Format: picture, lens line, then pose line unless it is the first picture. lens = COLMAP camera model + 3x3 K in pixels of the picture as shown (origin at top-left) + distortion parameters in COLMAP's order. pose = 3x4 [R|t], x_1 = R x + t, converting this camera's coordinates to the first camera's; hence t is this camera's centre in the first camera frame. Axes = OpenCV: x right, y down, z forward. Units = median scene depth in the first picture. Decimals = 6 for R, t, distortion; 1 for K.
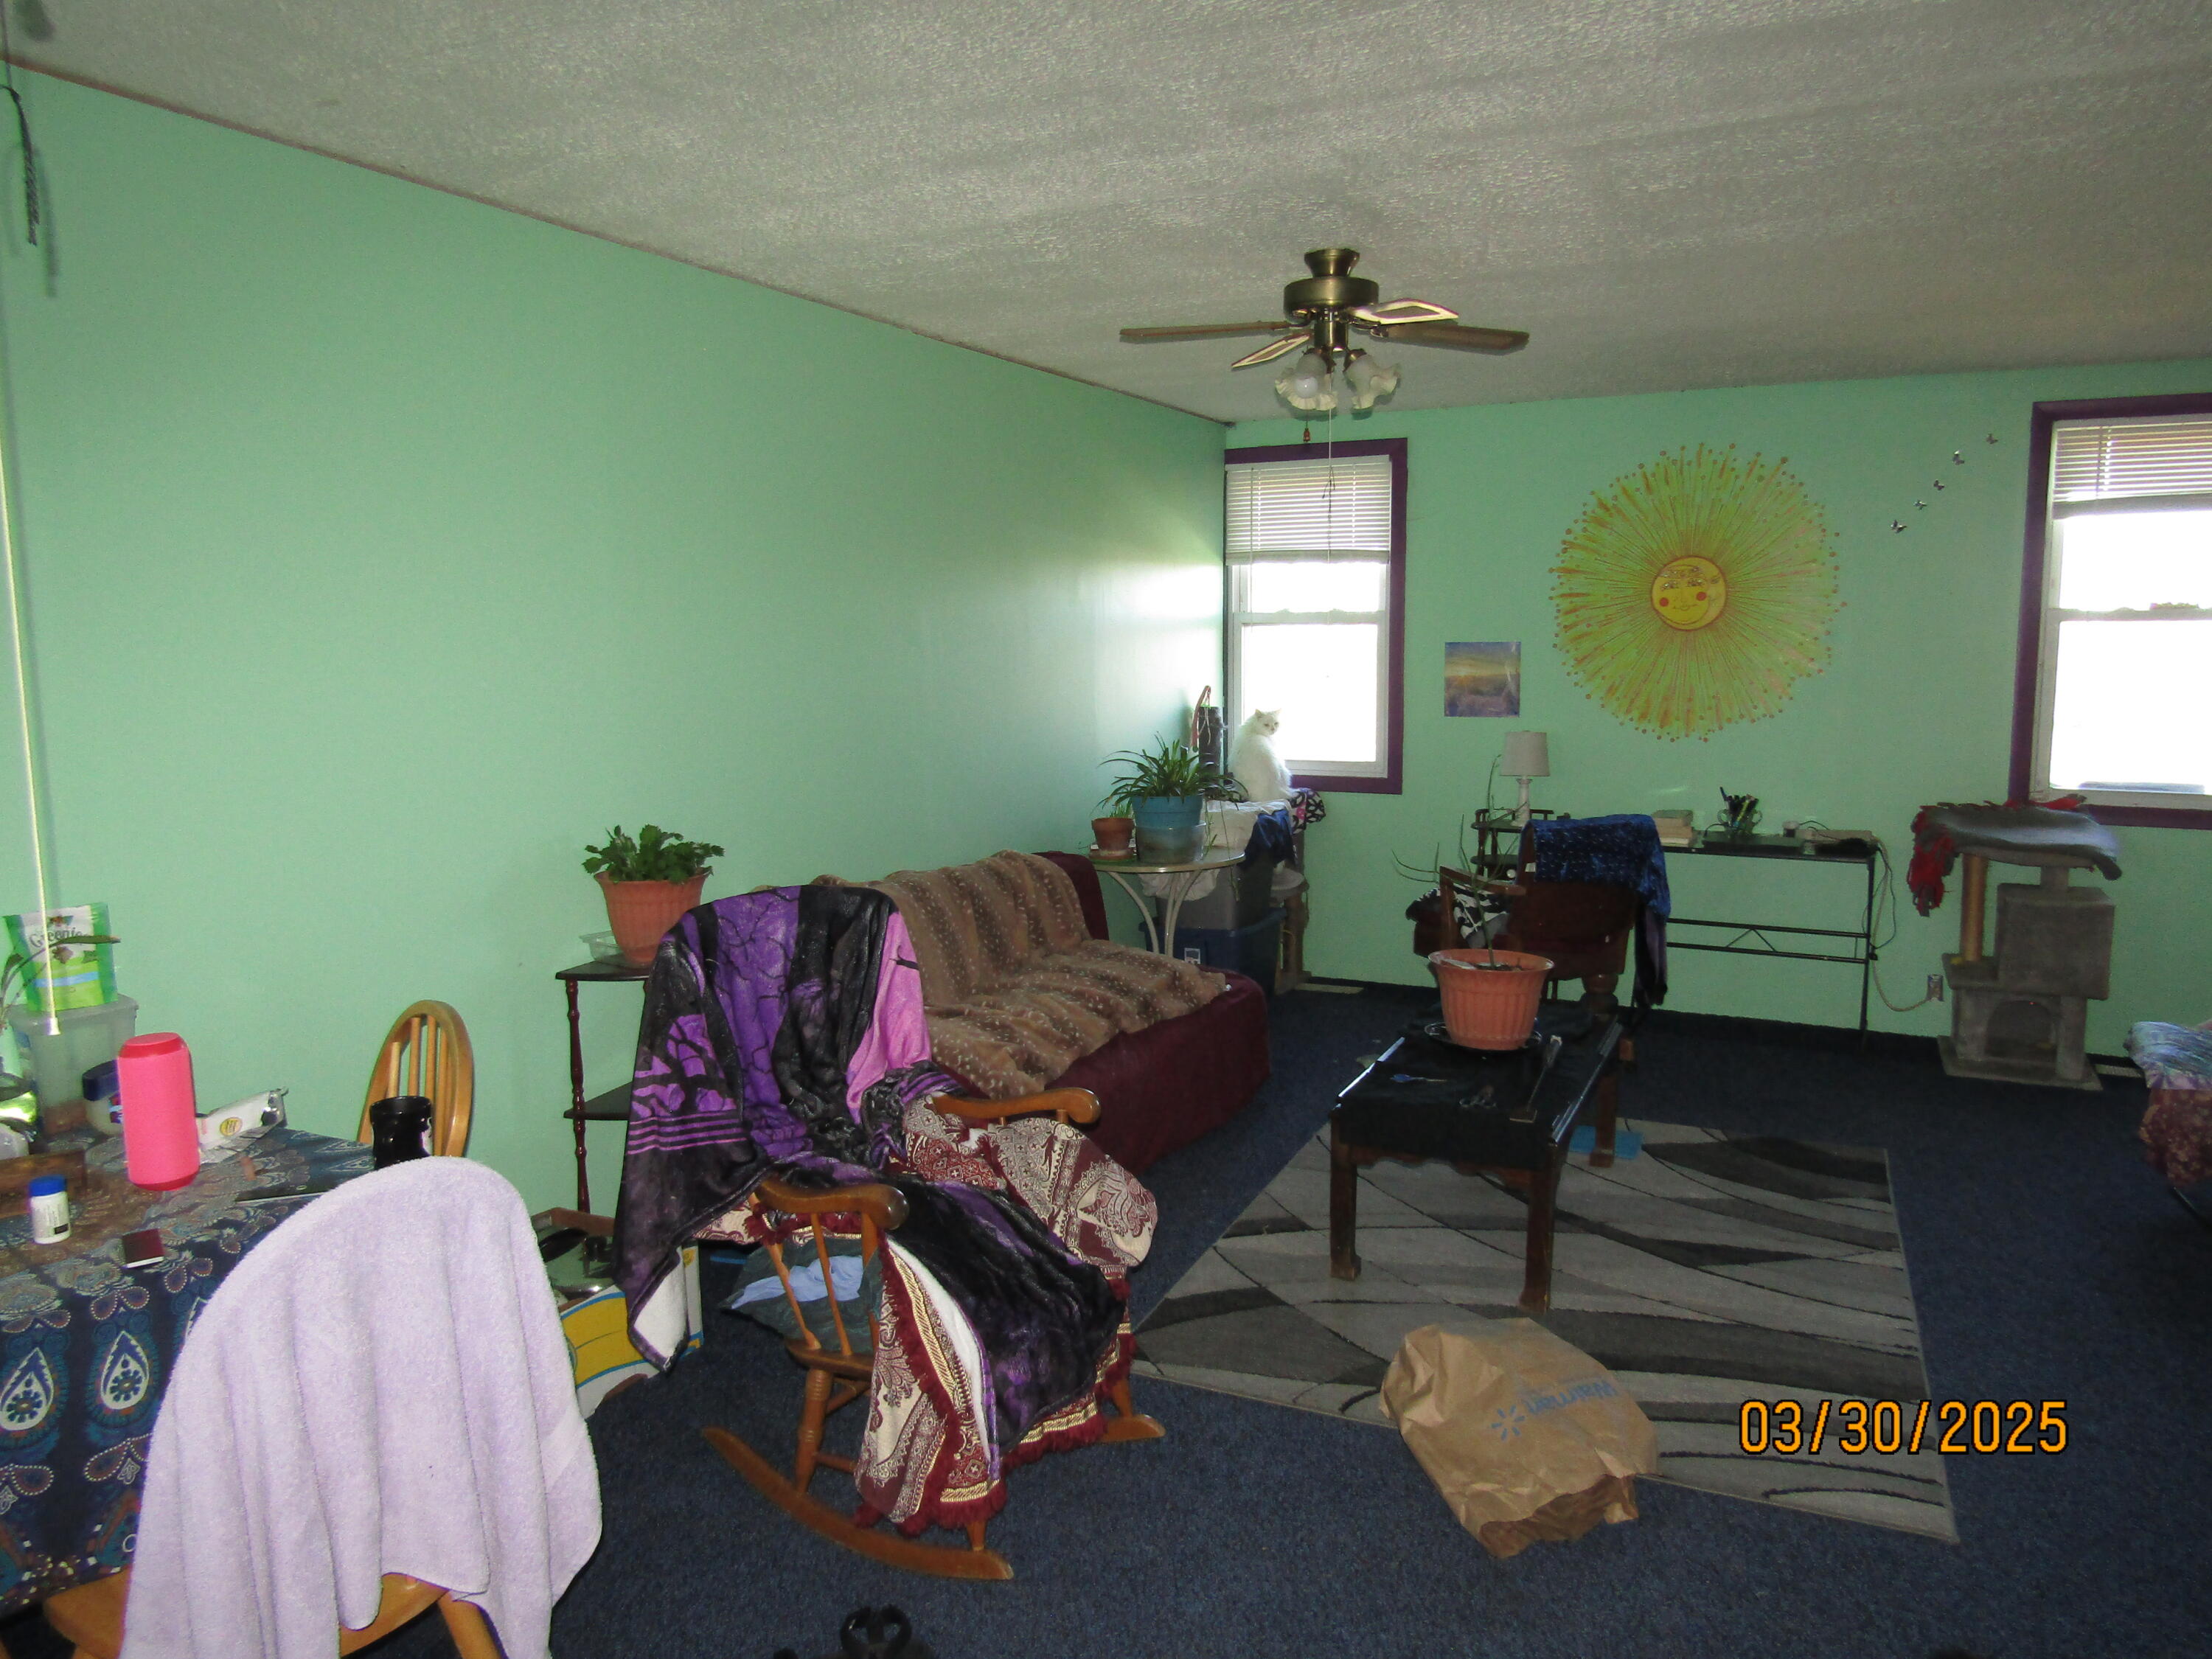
lens RADIAL K [[1593.5, 0, 1104.1], [0, 1593.5, 825.1], [0, 0, 1]] dist [0.019349, -0.002810]
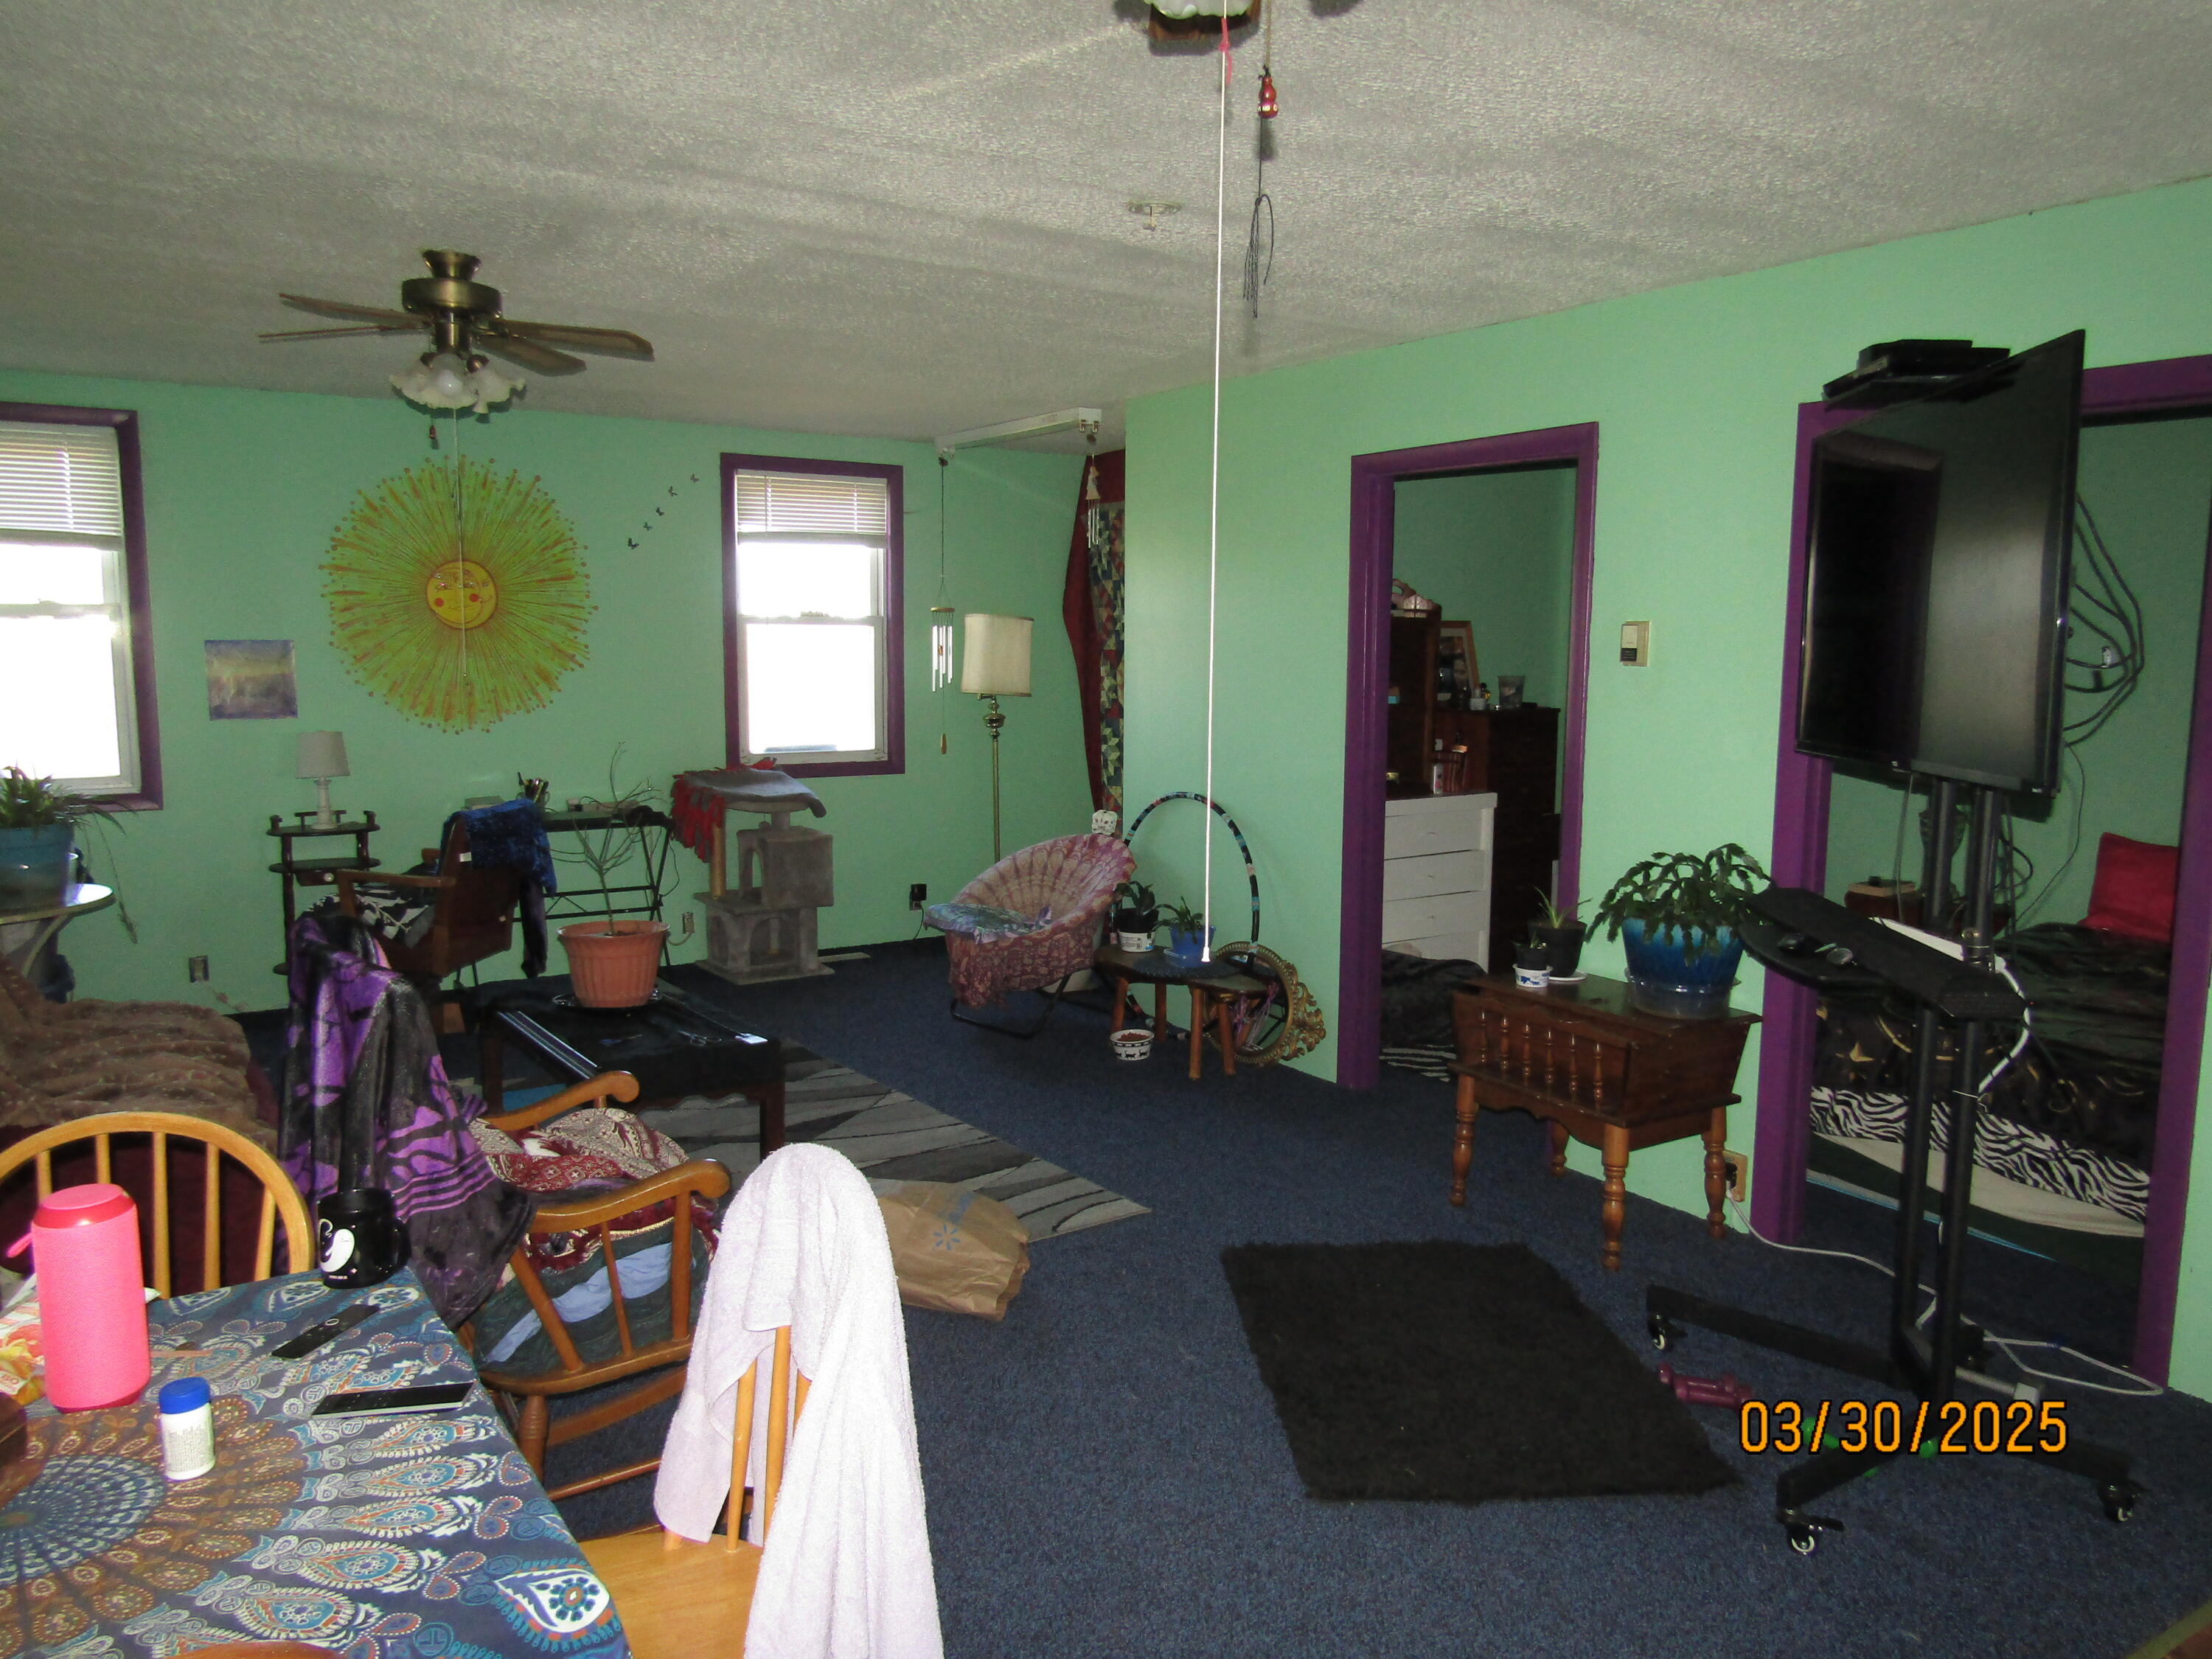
lens RADIAL K [[1593.5, 0, 1099.8], [0, 1593.5, 829.1], [0, 0, 1]] dist [0.019349, -0.002810]
pose [[0.522618, -0.101724, 0.846477, -0.340549], [0.098244, 0.993428, 0.058727, -0.010372], [-0.846888, 0.052469, 0.529177, 0.083246]]
